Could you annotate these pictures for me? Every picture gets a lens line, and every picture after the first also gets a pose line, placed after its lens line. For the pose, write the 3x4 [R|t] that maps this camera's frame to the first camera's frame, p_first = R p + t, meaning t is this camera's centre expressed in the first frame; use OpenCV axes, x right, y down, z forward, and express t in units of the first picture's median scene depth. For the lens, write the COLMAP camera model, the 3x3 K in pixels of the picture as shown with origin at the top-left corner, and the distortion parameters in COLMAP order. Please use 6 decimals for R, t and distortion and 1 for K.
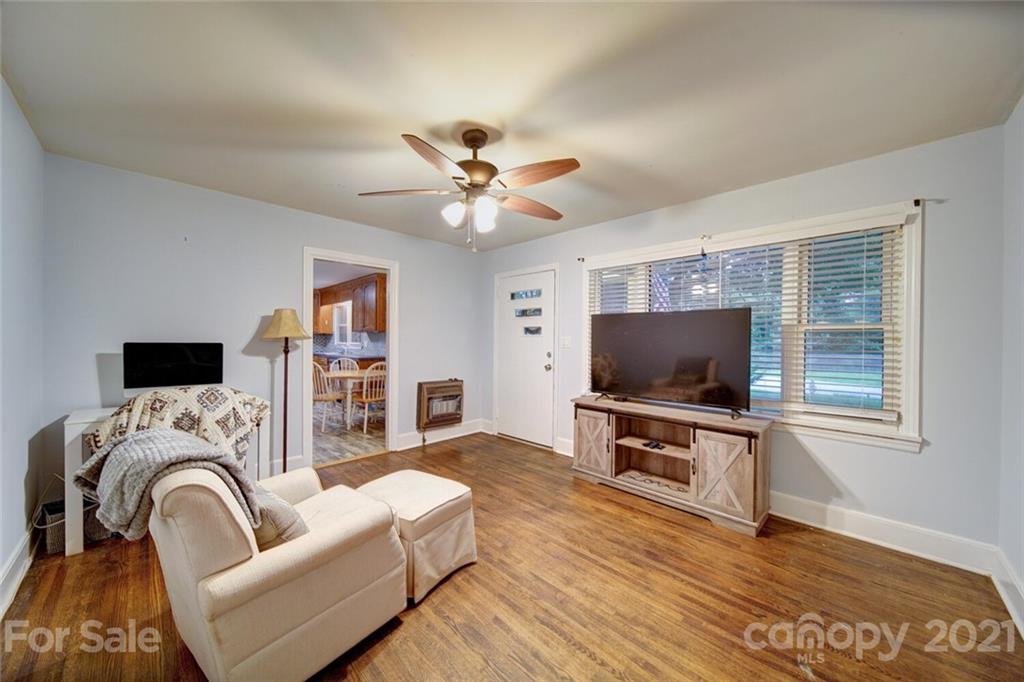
lens RADIAL K [[361.7, 0, 513.2], [0, 361.7, 343.5], [0, 0, 1]] dist [0.001088, -0.001440]
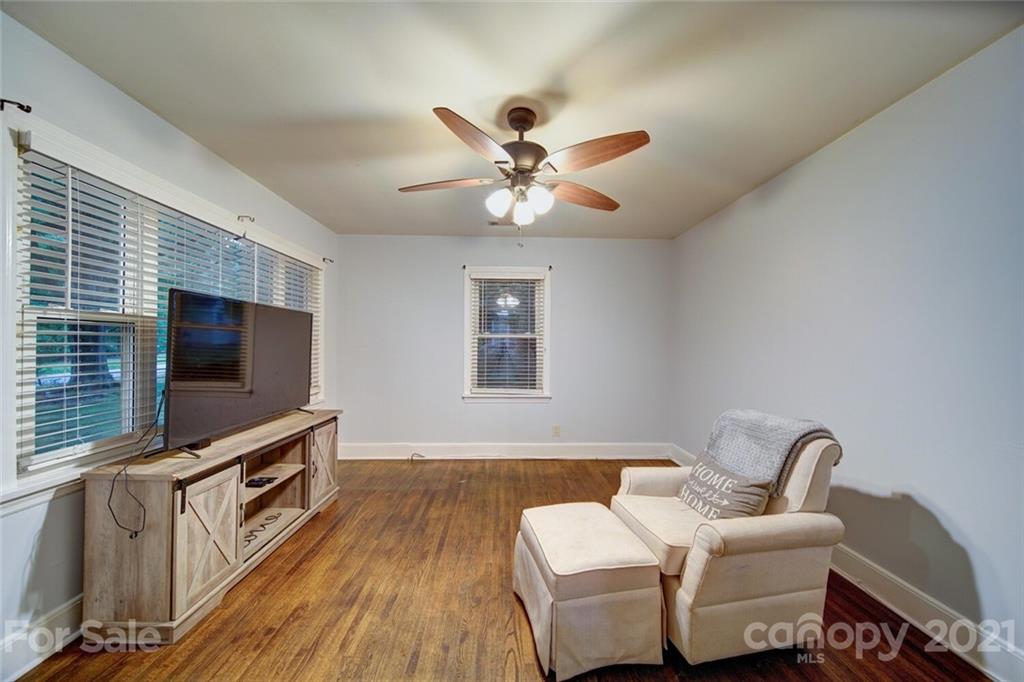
lens RADIAL K [[361.7, 0, 513.2], [0, 361.7, 343.5], [0, 0, 1]] dist [0.001088, -0.001440]
pose [[-0.722477, -0.012247, 0.691287, -0.603919], [-0.007578, 0.999923, 0.009795, -0.019170], [-0.691354, 0.001838, -0.722514, 1.404689]]
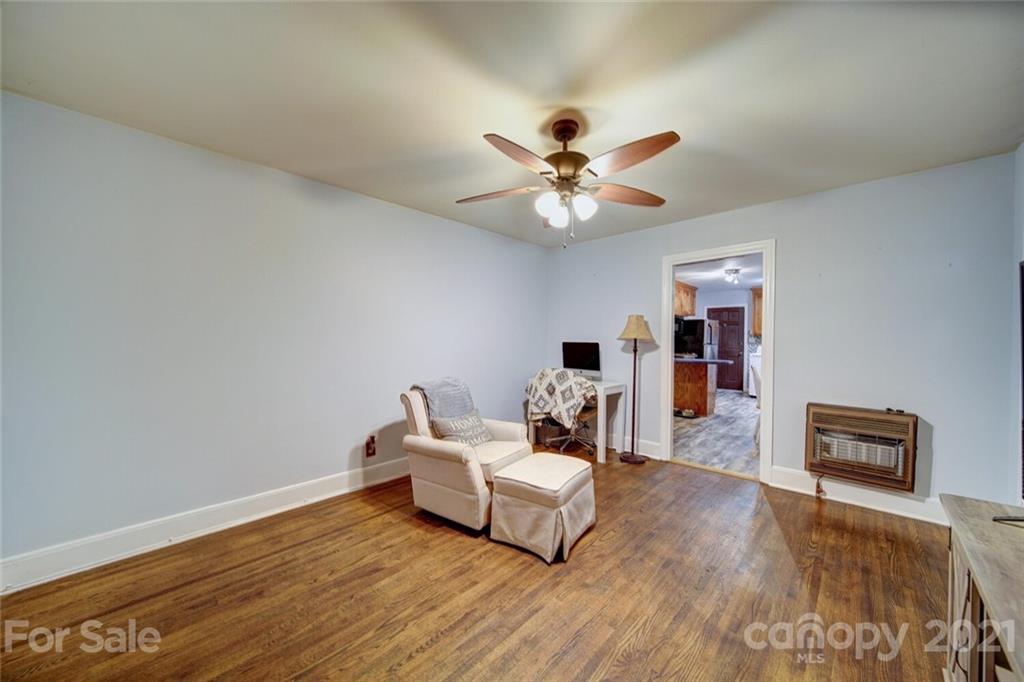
lens RADIAL K [[361.7, 0, 513.2], [0, 361.7, 343.5], [0, 0, 1]] dist [0.001088, -0.001440]
pose [[0.016311, 0.004581, -0.999856, 0.725387], [-0.014085, 0.999891, 0.004351, 0.000263], [0.999768, 0.014012, 0.016374, 0.725105]]
